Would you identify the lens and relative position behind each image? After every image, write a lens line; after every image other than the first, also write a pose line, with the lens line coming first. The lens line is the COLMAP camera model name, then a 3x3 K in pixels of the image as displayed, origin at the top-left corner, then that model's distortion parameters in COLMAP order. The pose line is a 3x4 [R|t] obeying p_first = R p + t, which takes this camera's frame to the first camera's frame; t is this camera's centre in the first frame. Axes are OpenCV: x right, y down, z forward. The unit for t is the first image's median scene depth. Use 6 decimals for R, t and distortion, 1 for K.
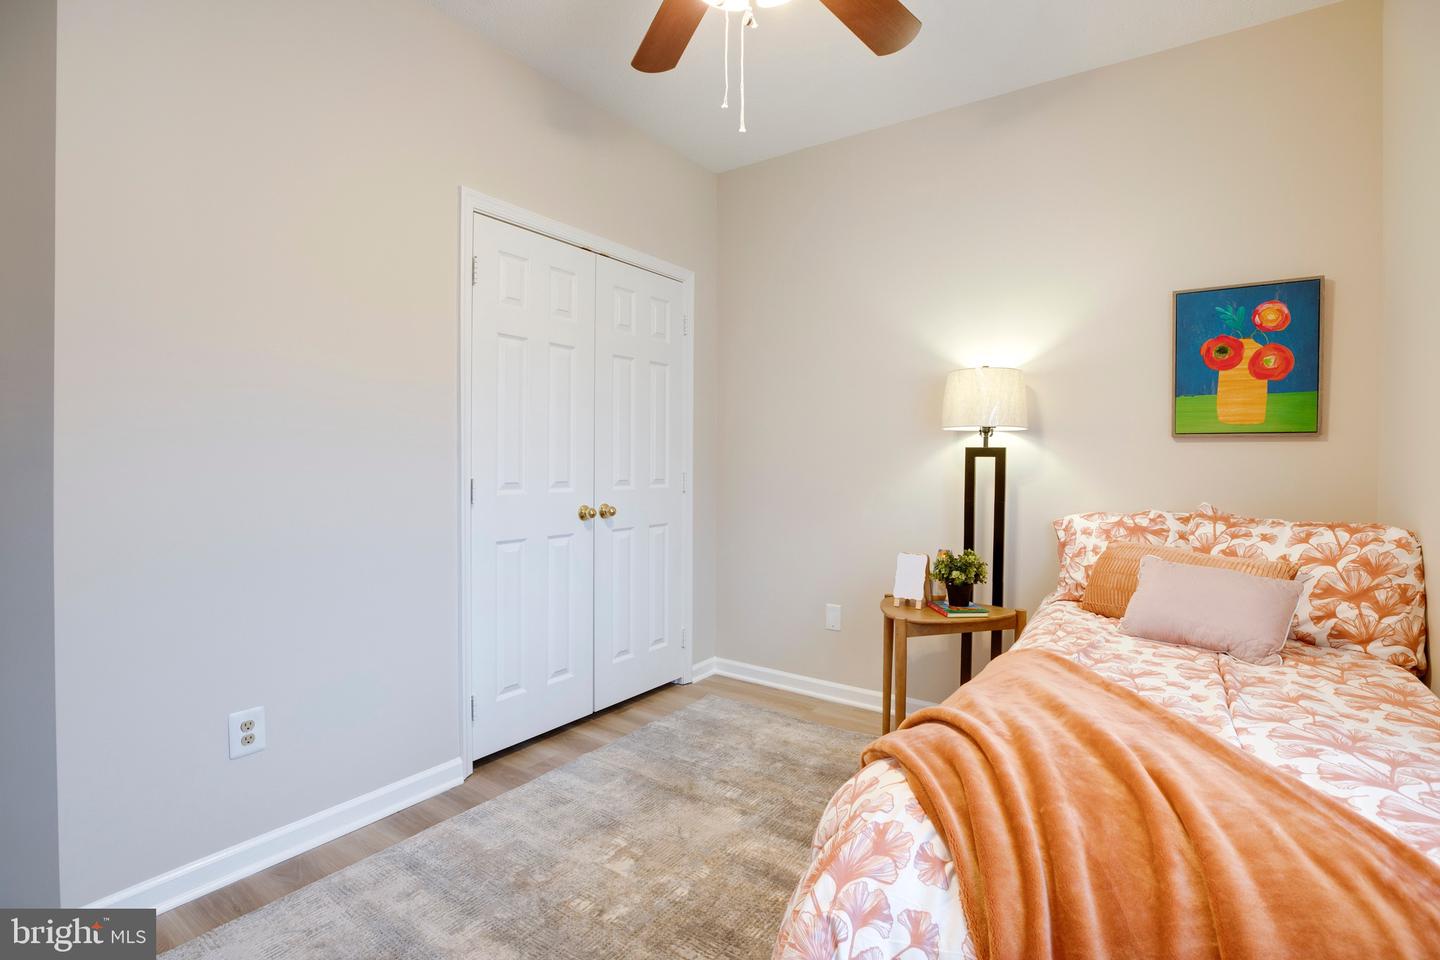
lens RADIAL K [[679.4, 0, 719.2], [0, 679.4, 477.3], [0, 0, 1]] dist [-0.019131, 0.001474]
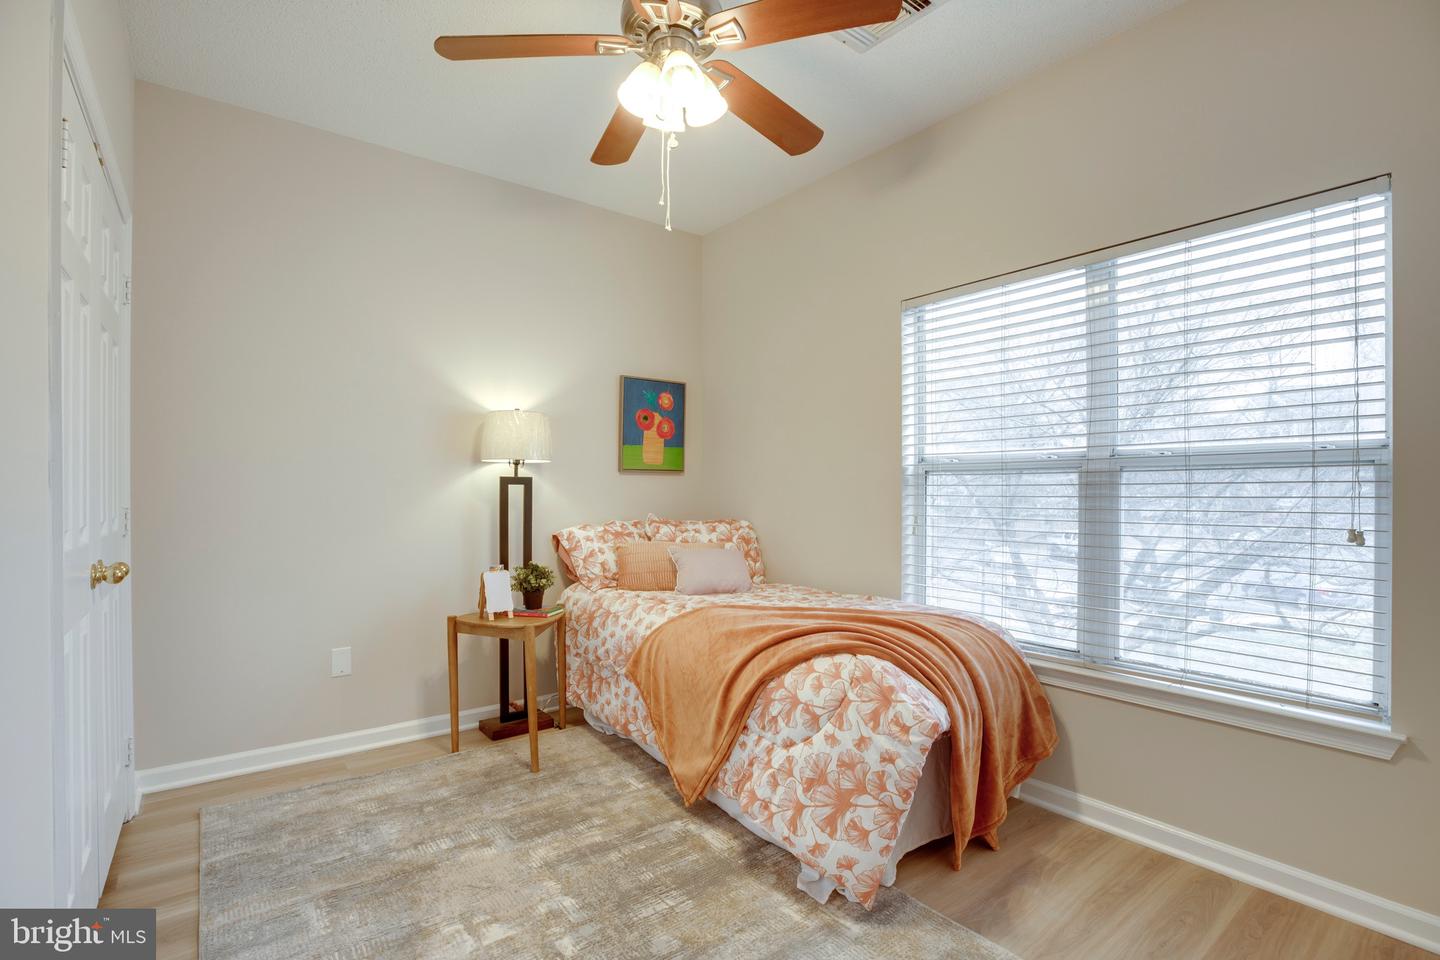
lens RADIAL K [[679.4, 0, 714.4], [0, 679.4, 486.4], [0, 0, 1]] dist [-0.019131, 0.001474]
pose [[0.325800, -0.000825, 0.945438, -0.724440], [0.028103, 0.999566, -0.008812, -0.007528], [-0.945021, 0.029440, 0.325682, 0.324538]]
